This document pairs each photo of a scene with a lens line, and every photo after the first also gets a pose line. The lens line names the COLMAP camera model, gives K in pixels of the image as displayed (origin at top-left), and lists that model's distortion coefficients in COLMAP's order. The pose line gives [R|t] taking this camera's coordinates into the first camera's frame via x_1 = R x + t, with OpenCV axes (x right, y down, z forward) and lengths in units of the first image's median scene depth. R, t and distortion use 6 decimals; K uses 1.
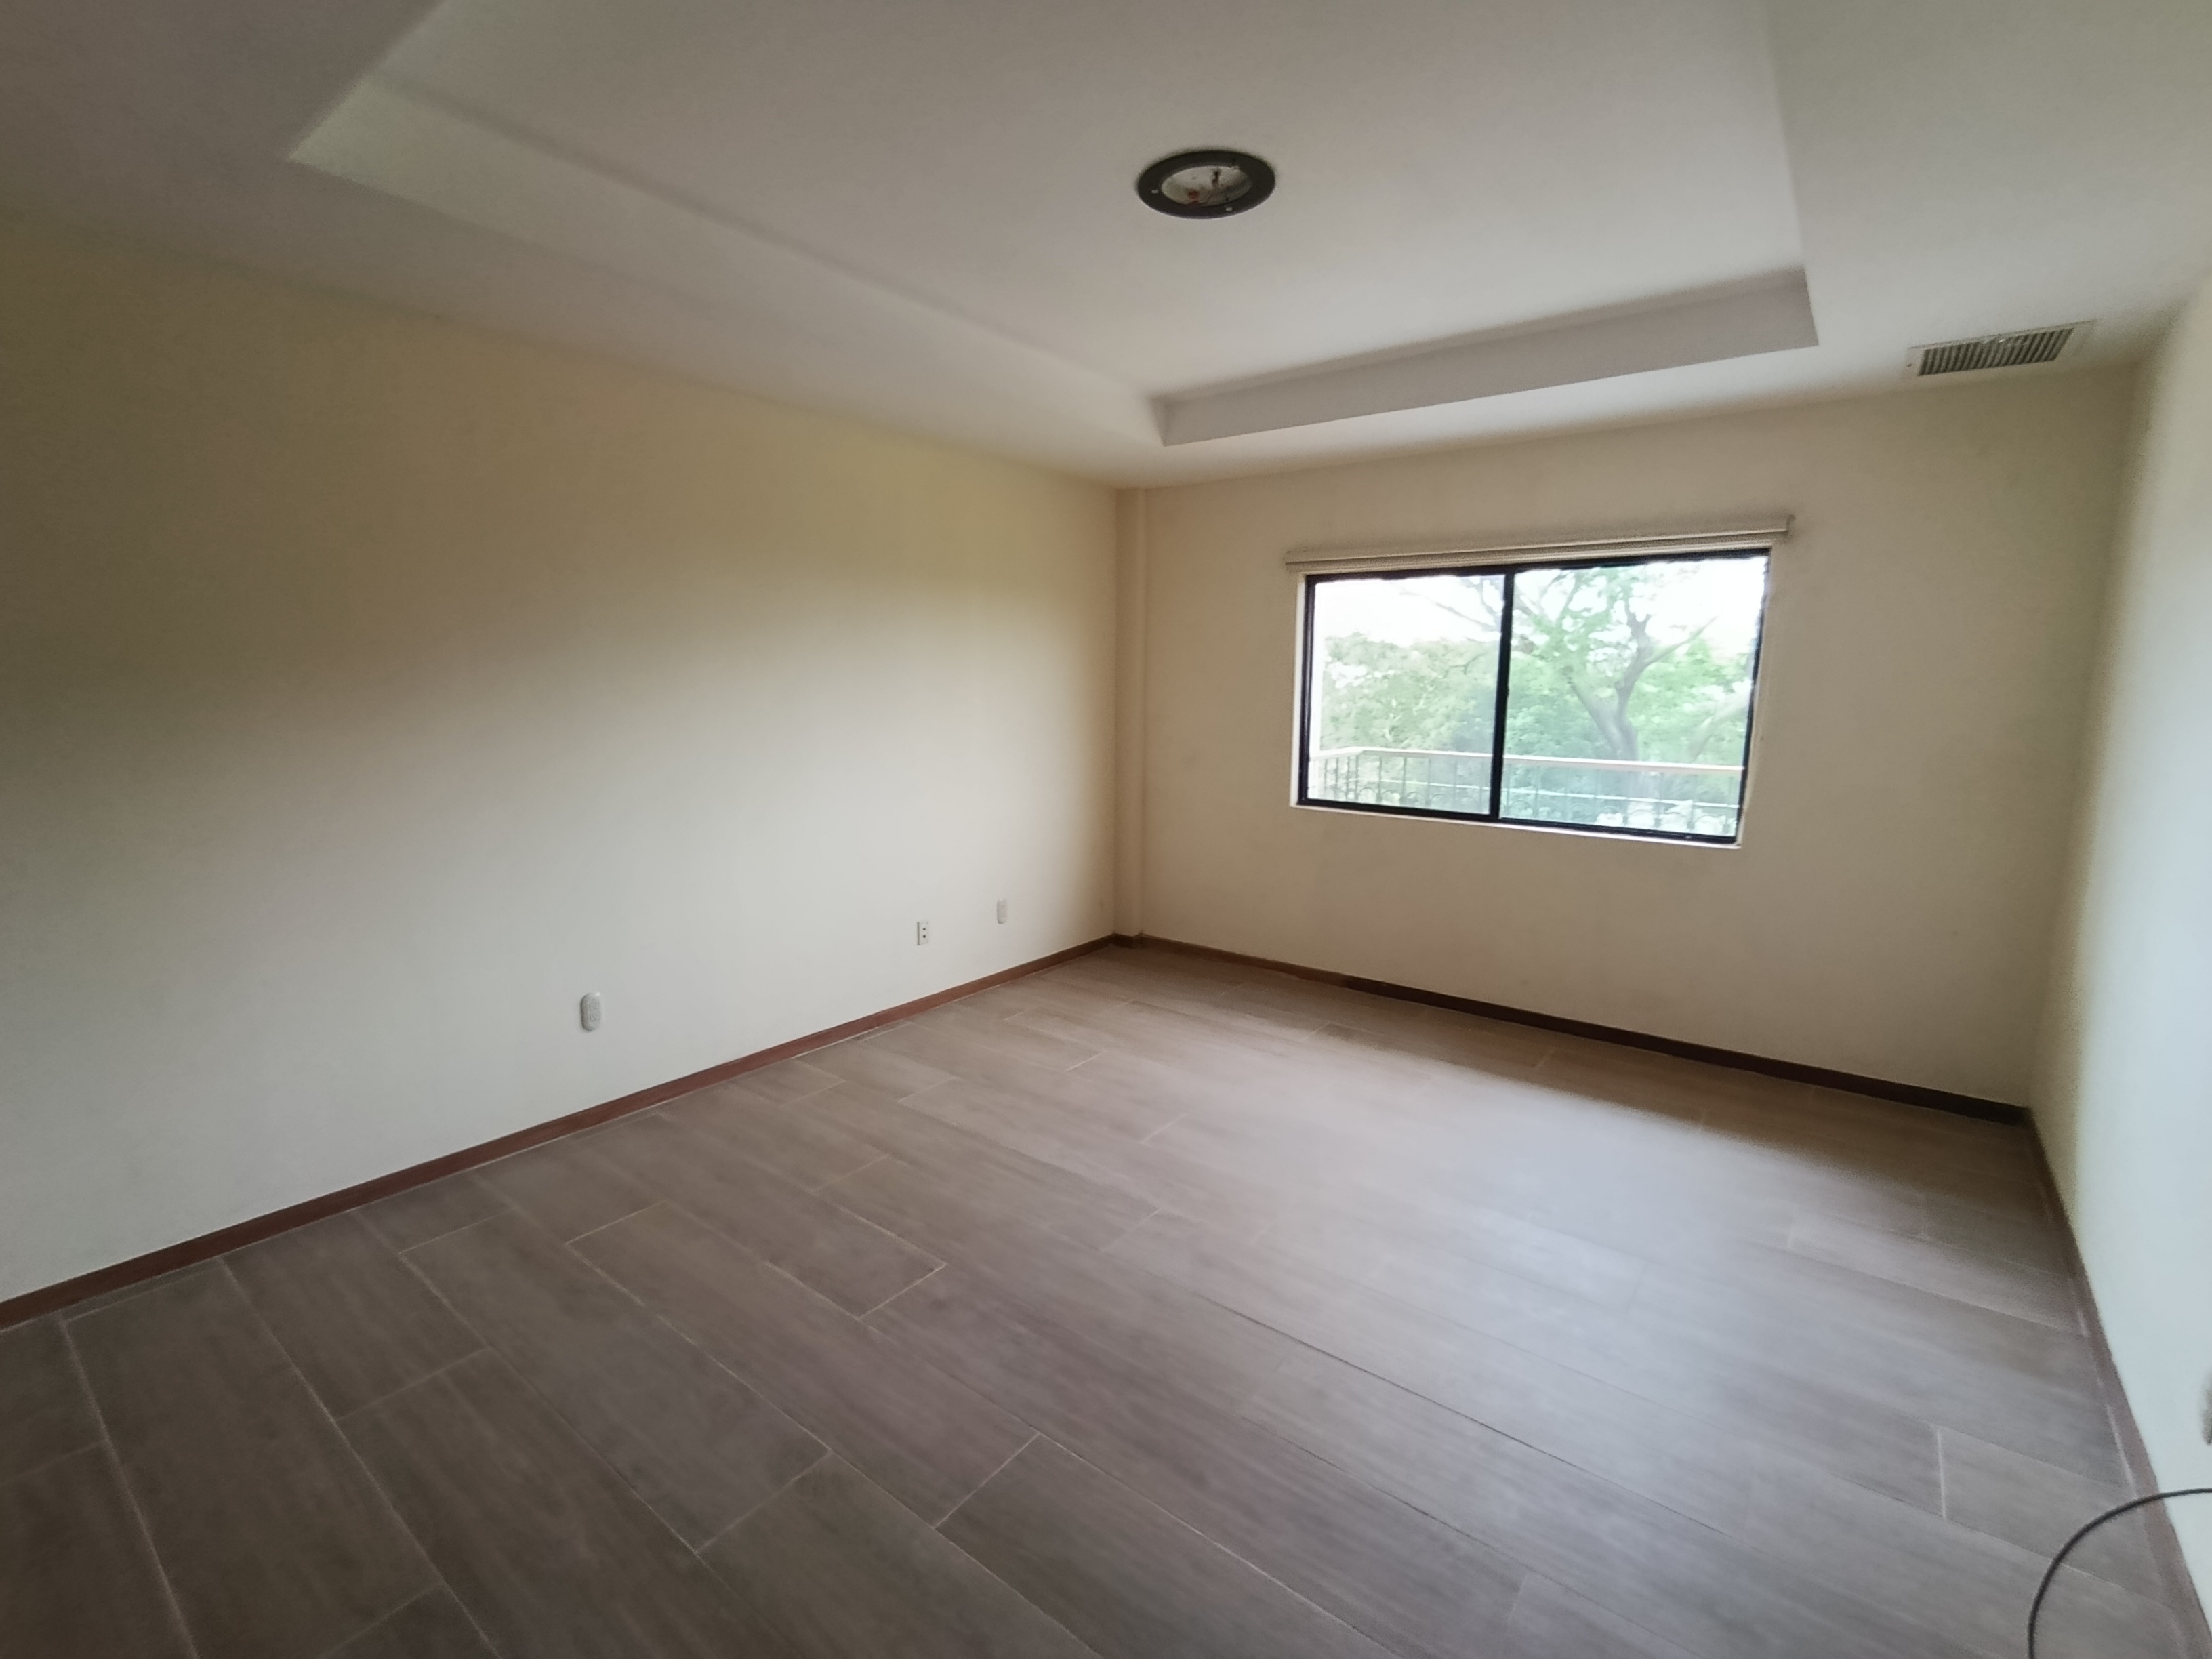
lens RADIAL K [[996.2, 0, 1096.3], [0, 996.2, 828.1], [0, 0, 1]] dist [-0.000851, -0.000075]
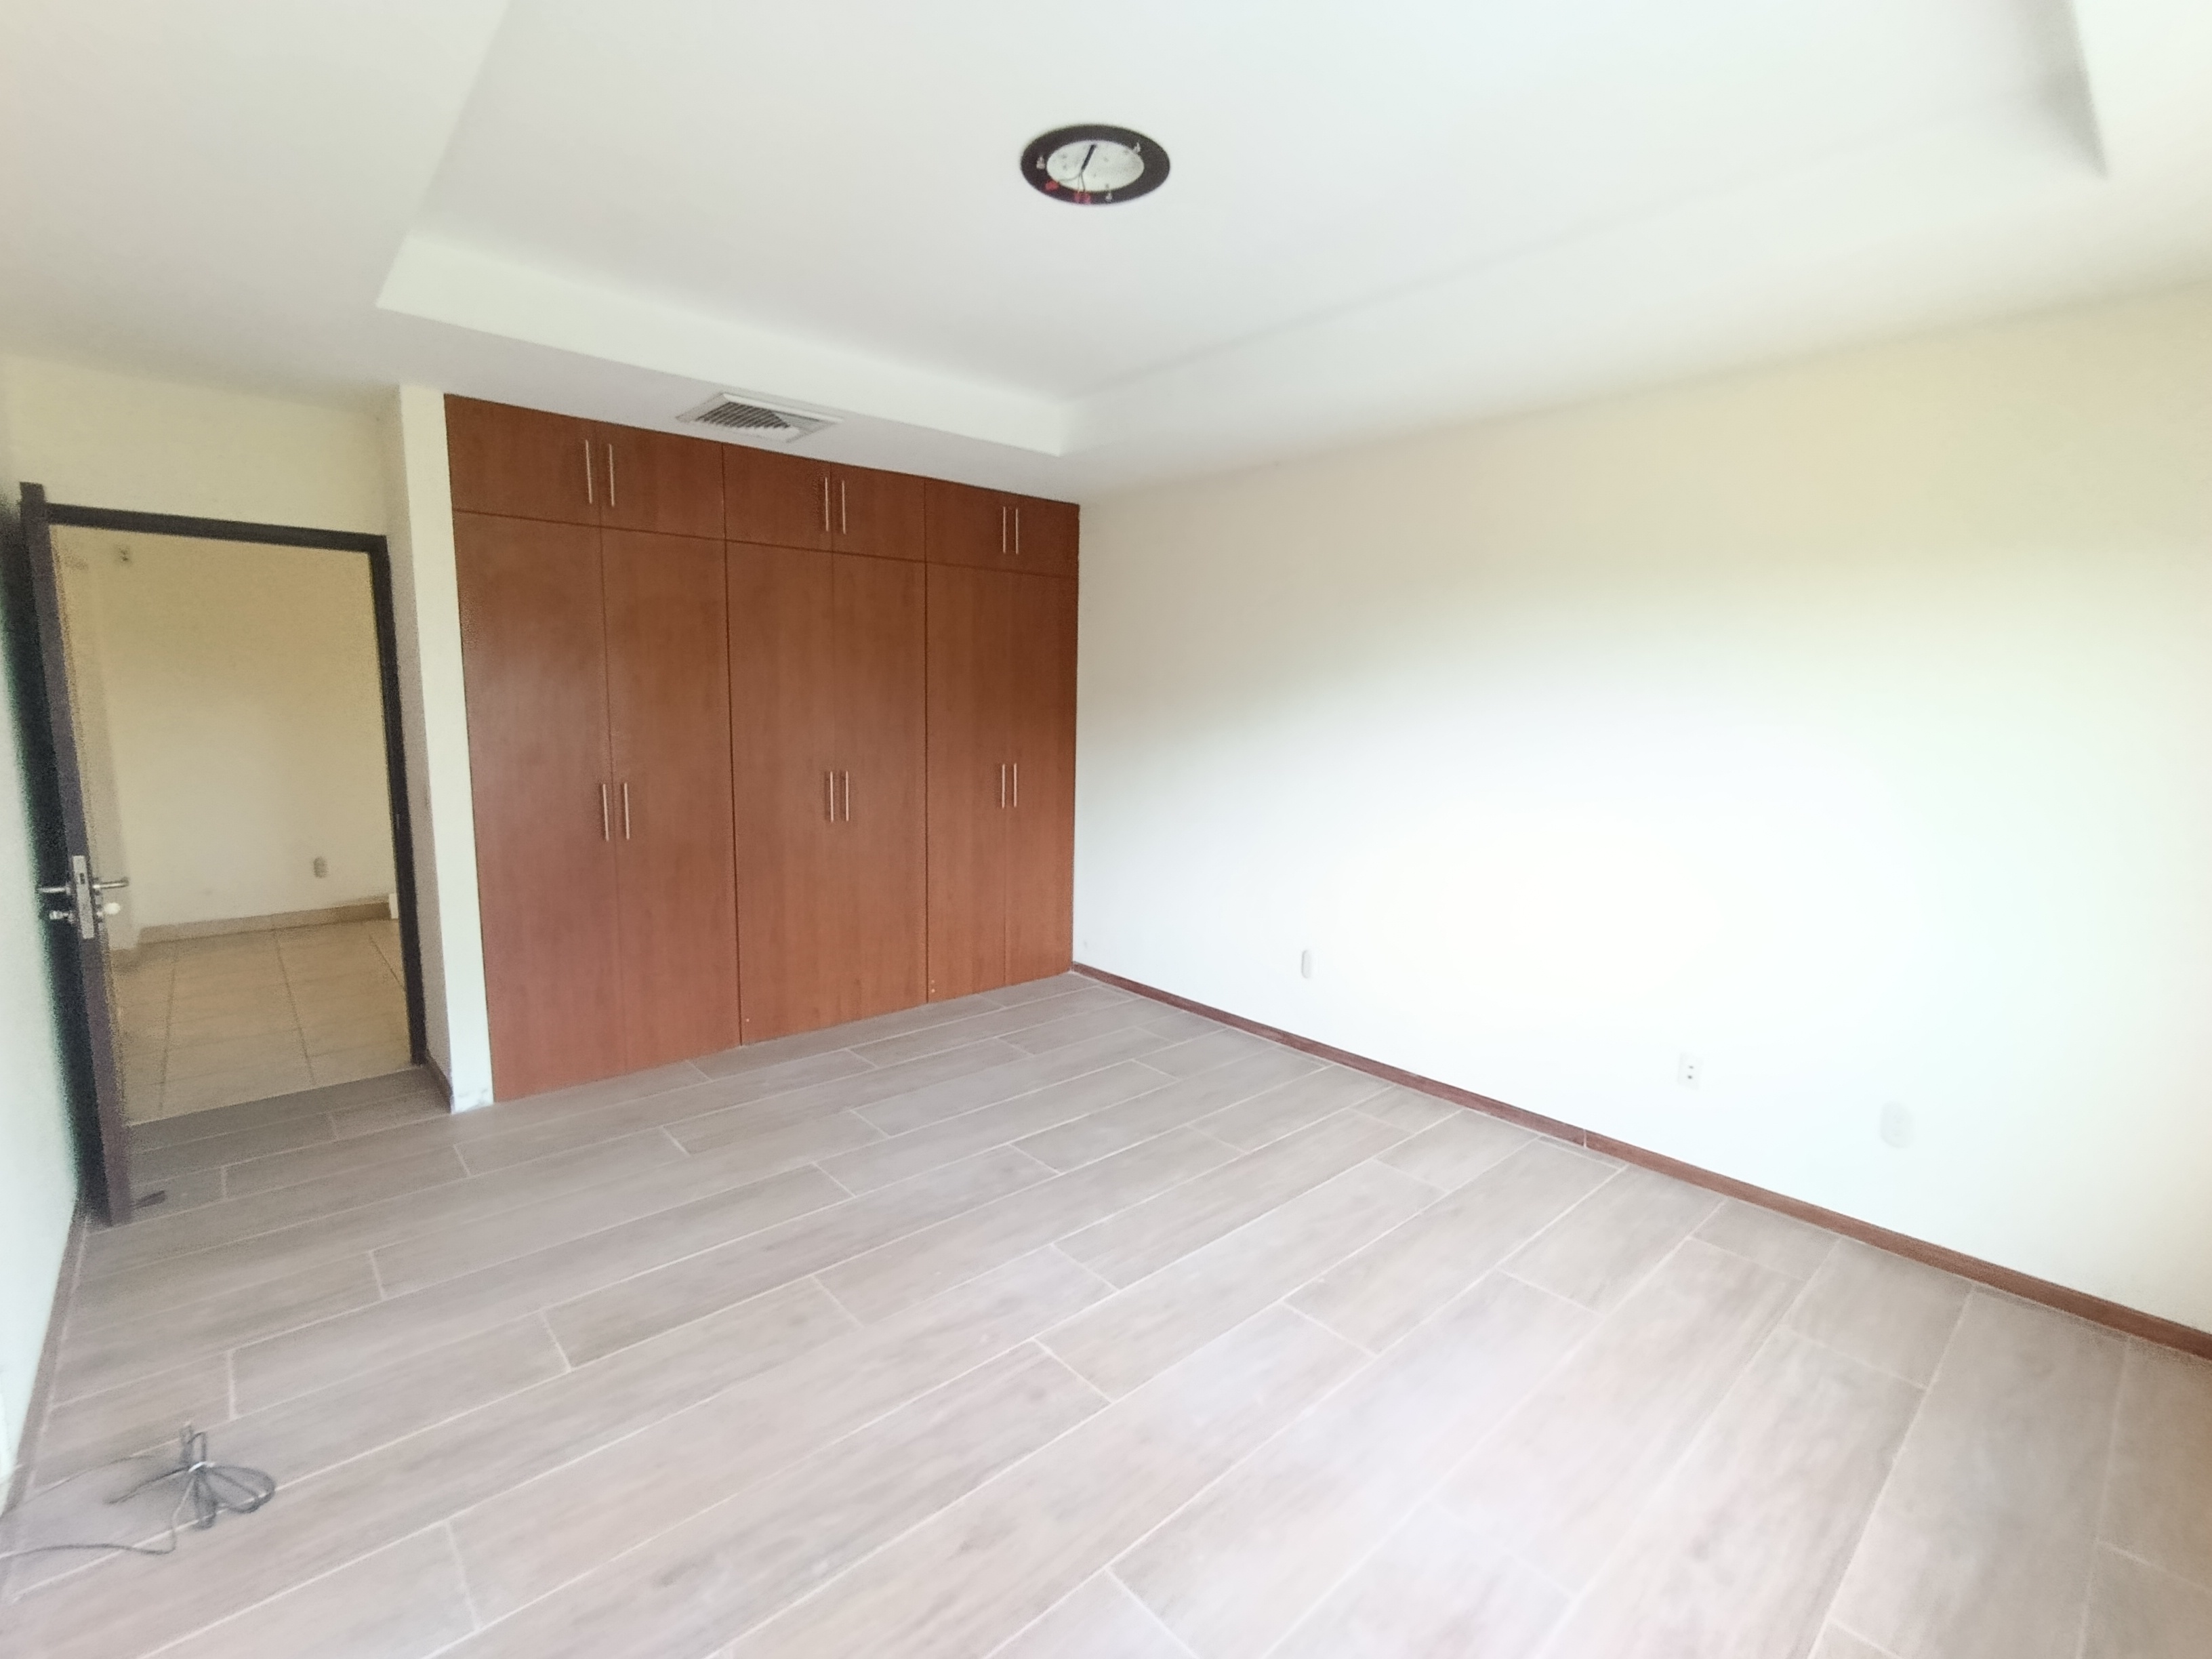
lens RADIAL K [[996.2, 0, 1096.3], [0, 996.2, 828.1], [0, 0, 1]] dist [-0.000851, -0.000075]
pose [[-0.200857, 0.118177, -0.972466, 0.707606], [-0.162707, 0.974884, 0.152077, -0.124229], [0.966014, 0.188773, -0.176584, 0.846757]]
